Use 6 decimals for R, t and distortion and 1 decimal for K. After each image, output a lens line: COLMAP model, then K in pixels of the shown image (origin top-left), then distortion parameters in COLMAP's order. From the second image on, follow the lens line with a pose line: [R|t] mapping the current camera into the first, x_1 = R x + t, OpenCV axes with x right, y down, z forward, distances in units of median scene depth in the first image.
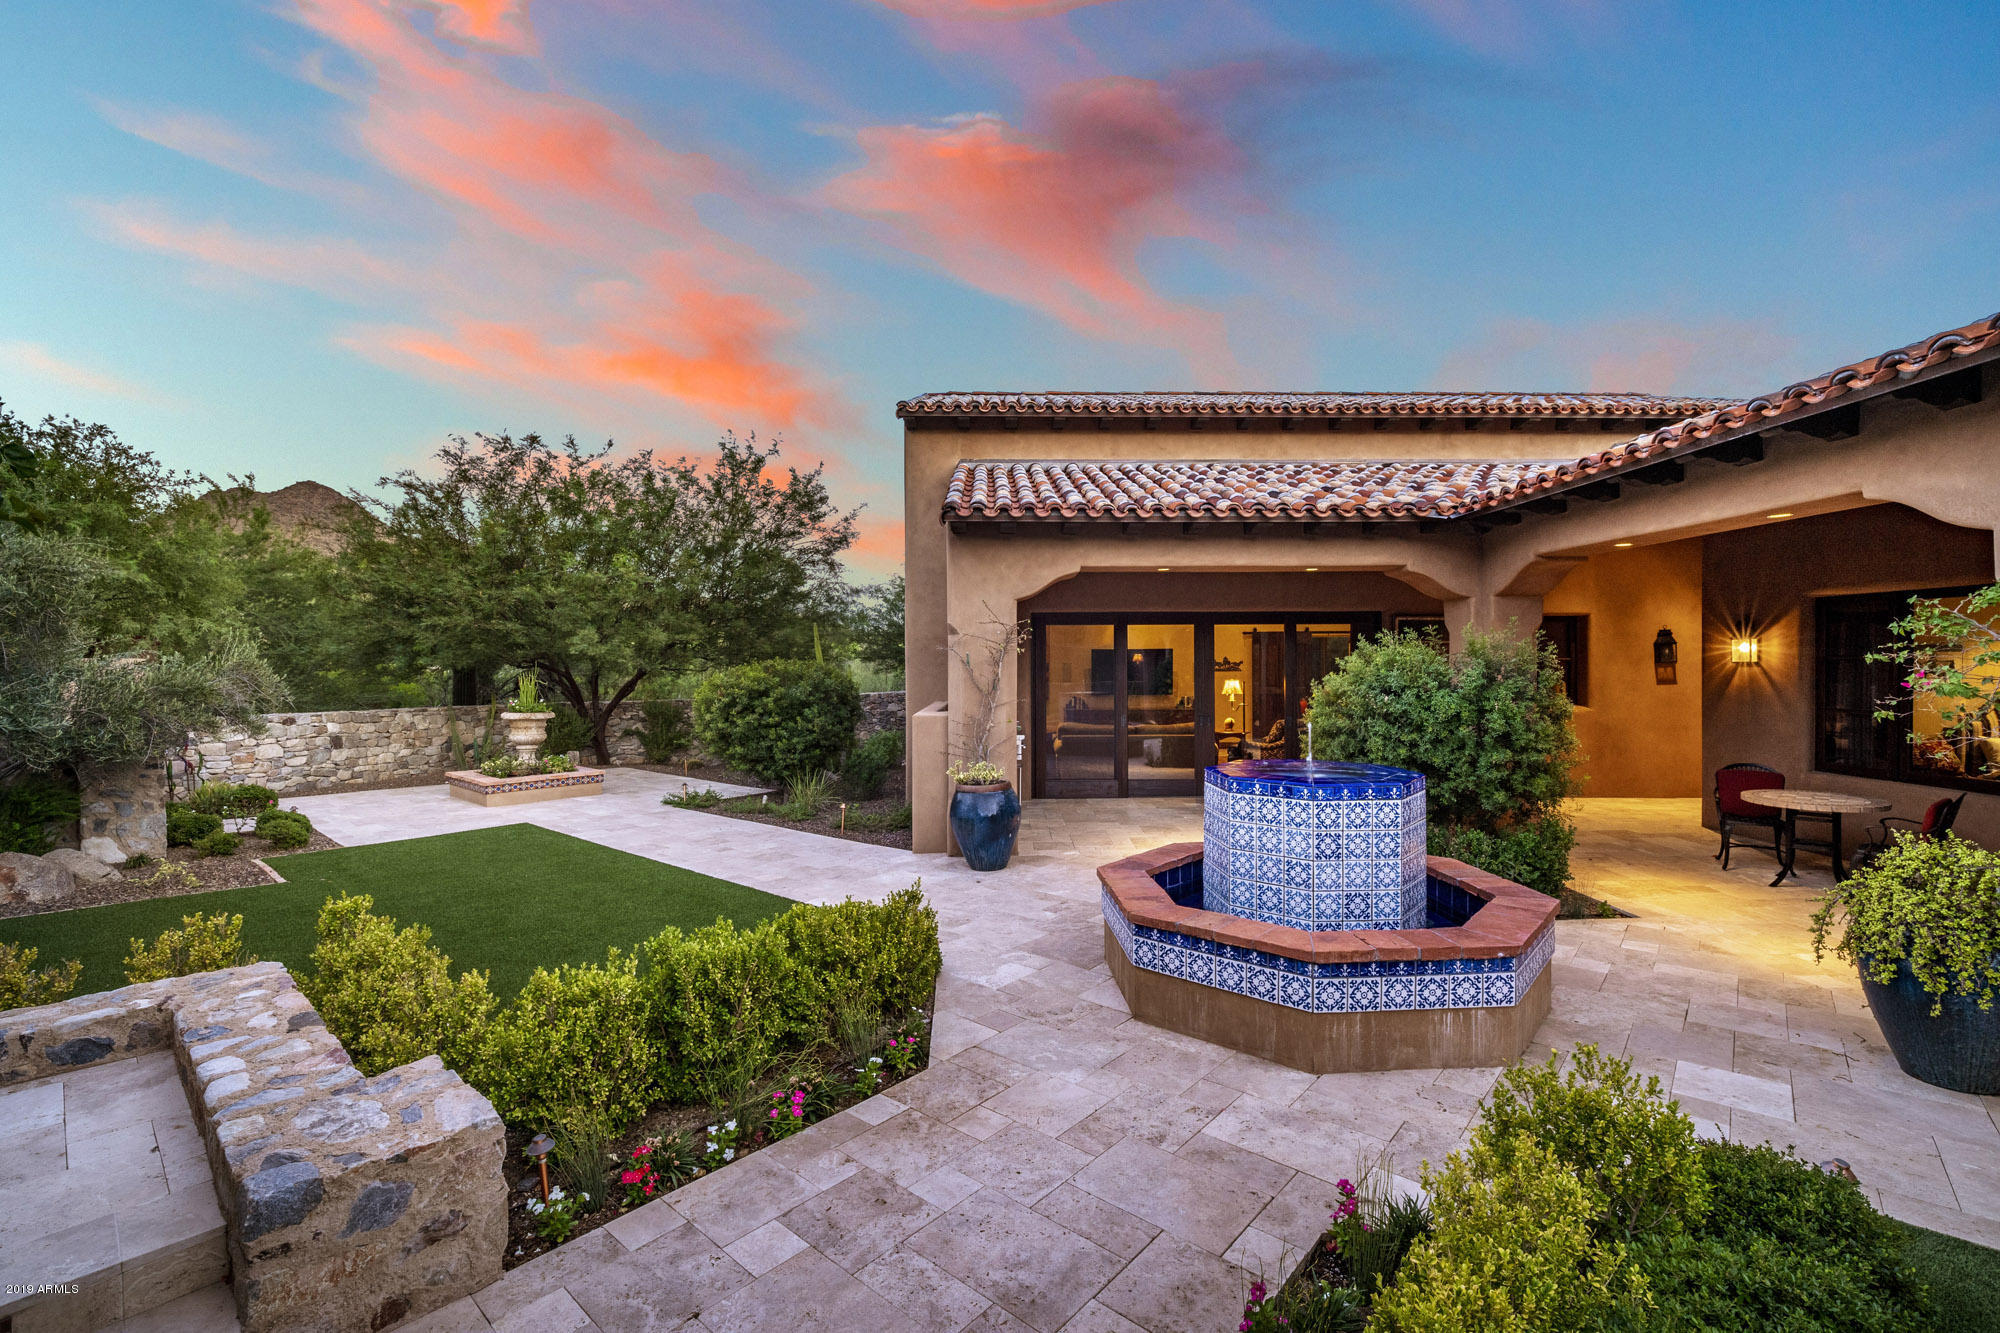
lens RADIAL K [[861.4, 0, 1005.7], [0, 861.4, 667.0], [0, 0, 1]] dist [-0.016898, 0.003173]
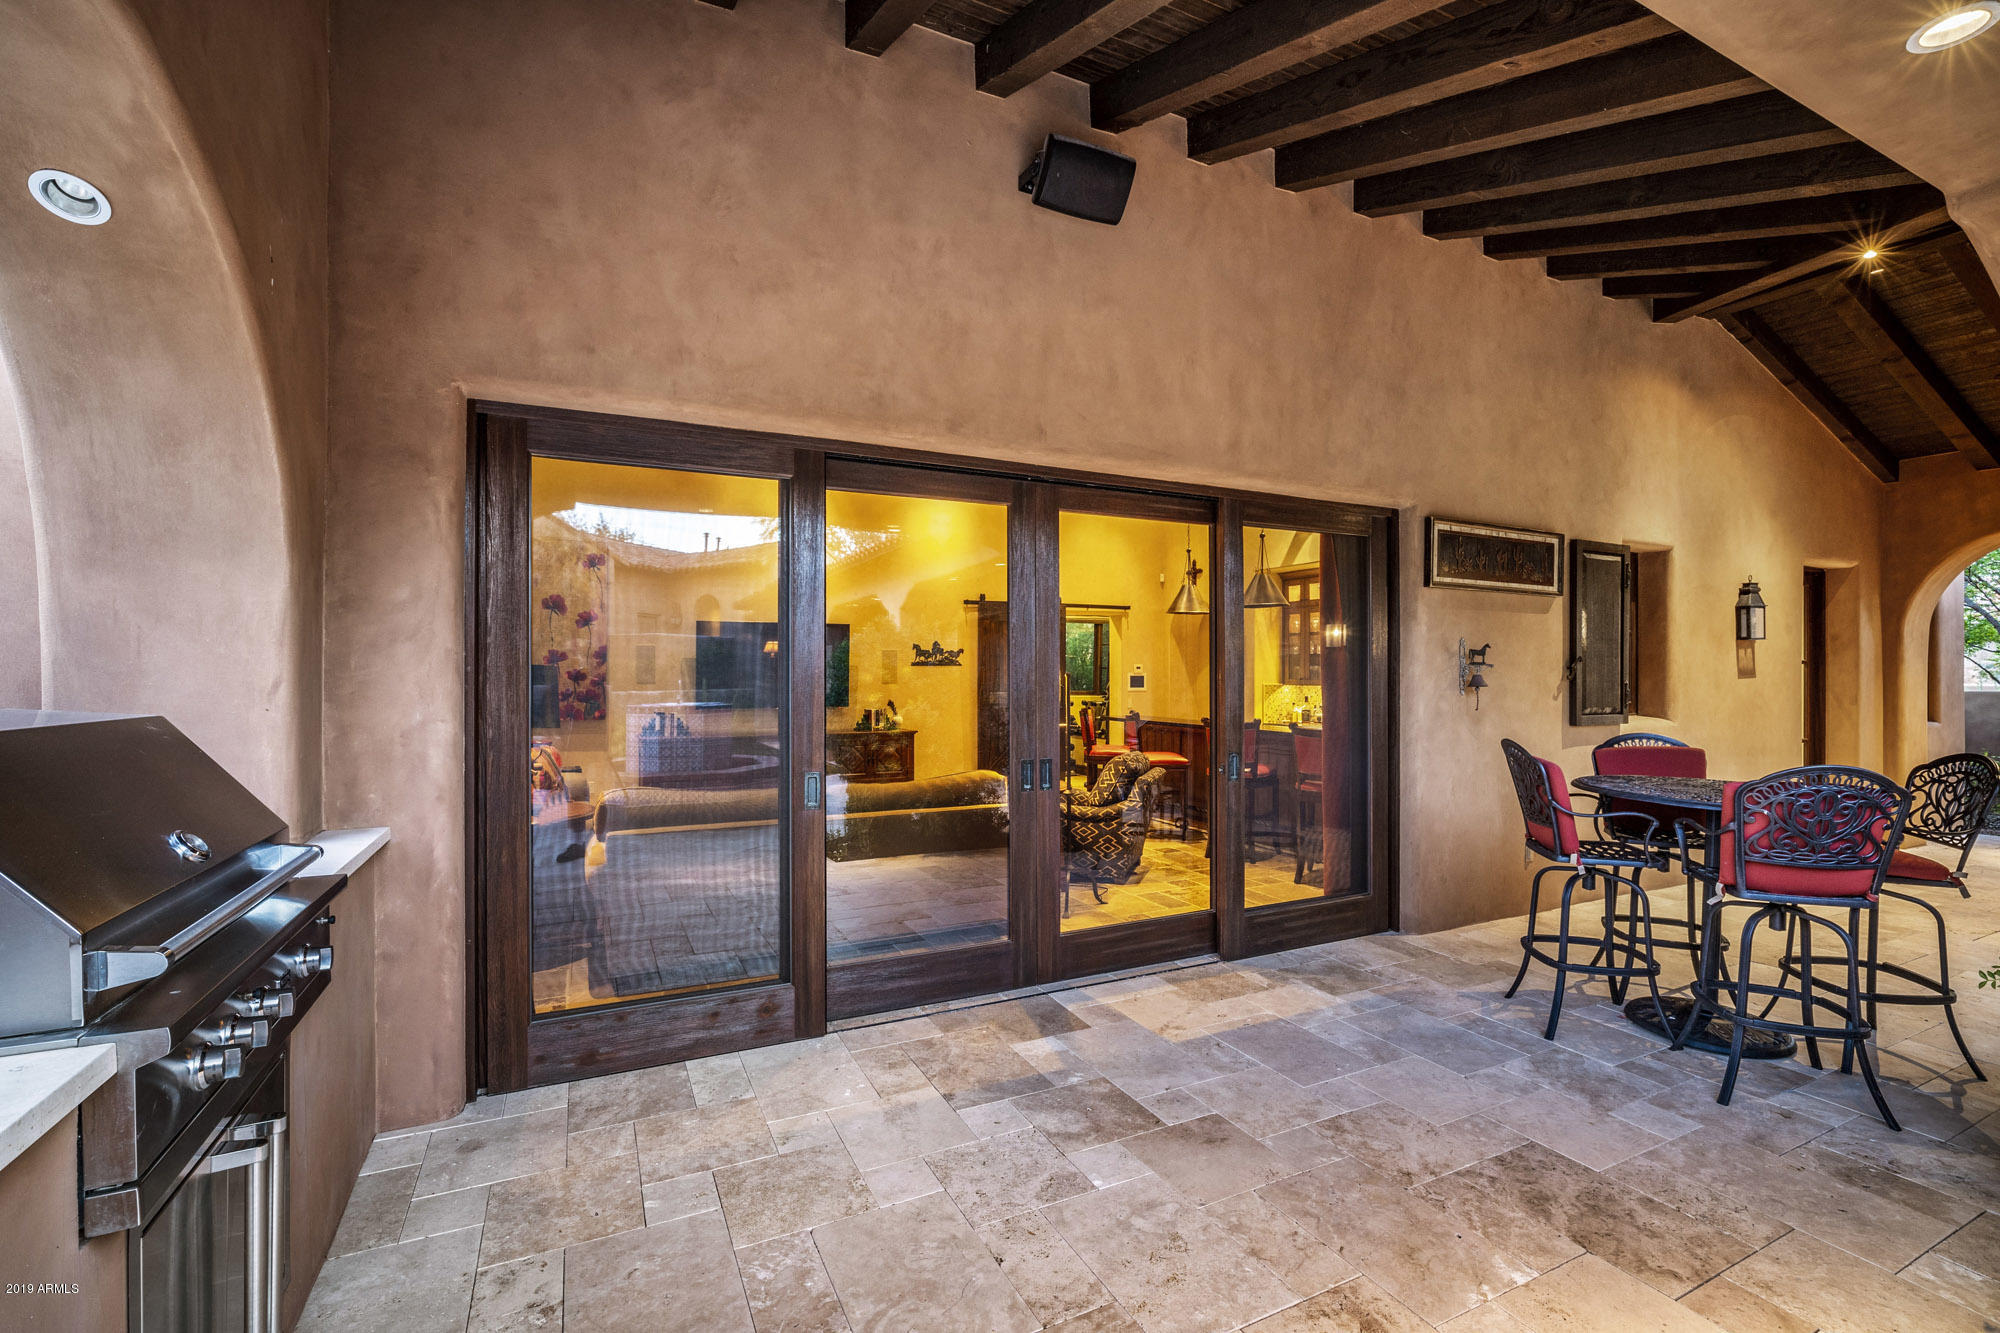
lens RADIAL K [[861.4, 0, 1013.0], [0, 861.4, 672.3], [0, 0, 1]] dist [-0.016898, 0.003173]
pose [[0.895623, 0.008254, 0.444738, 0.063297], [-0.005756, 0.999959, -0.006966, 0.023179], [-0.444777, 0.003678, 0.895634, 0.694037]]
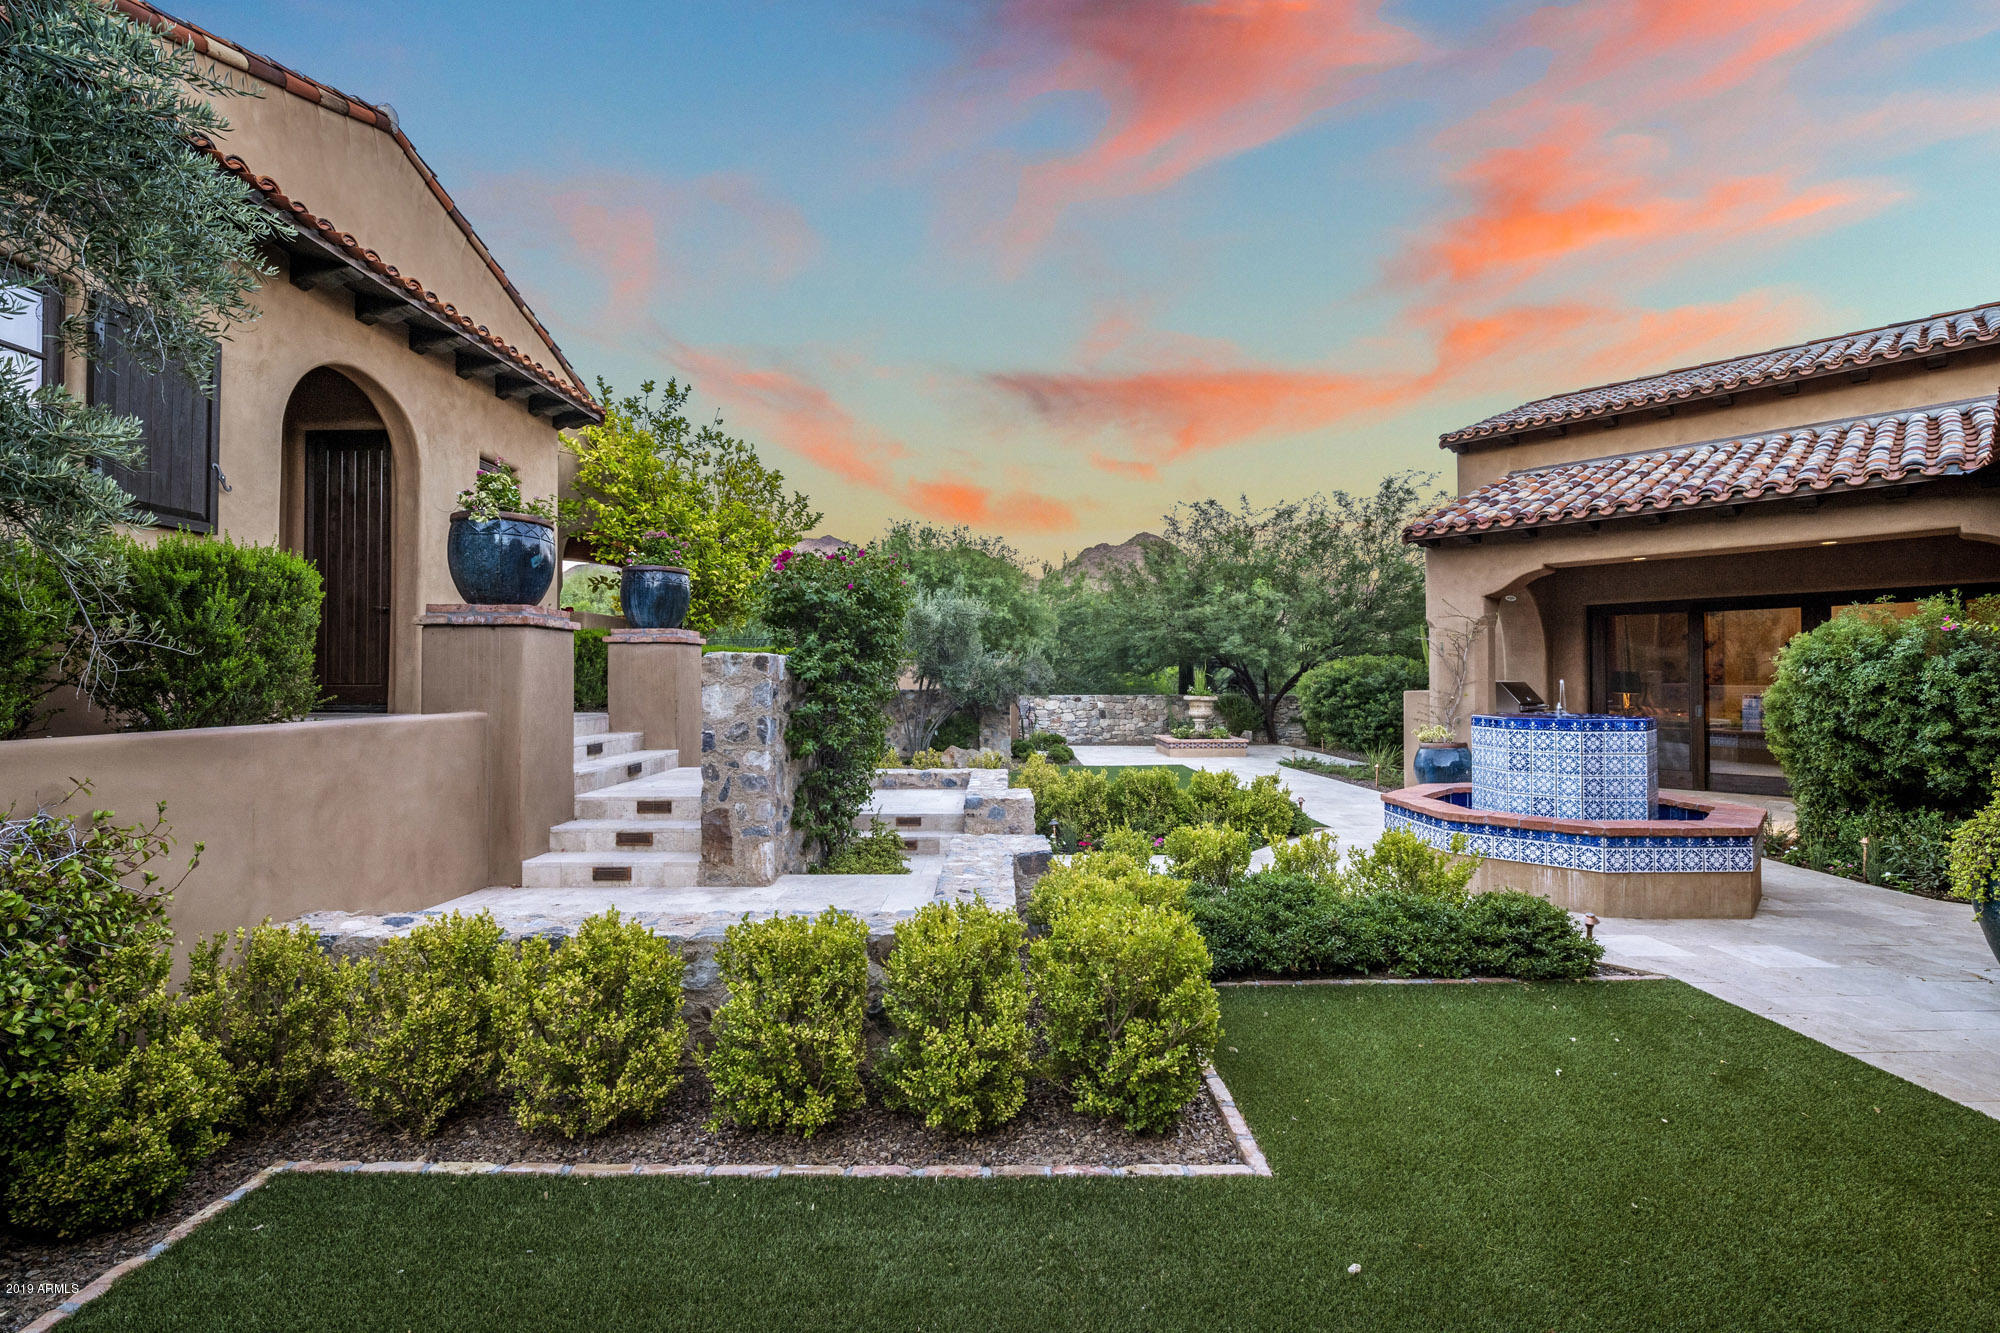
lens RADIAL K [[861.4, 0, 1006.3], [0, 861.4, 664.4], [0, 0, 1]] dist [-0.016898, 0.003173]
pose [[0.665124, -0.010839, -0.746654, 0.339055], [-0.002908, 0.999849, -0.017104, 0.029278], [0.746727, 0.013548, 0.664993, -0.222490]]
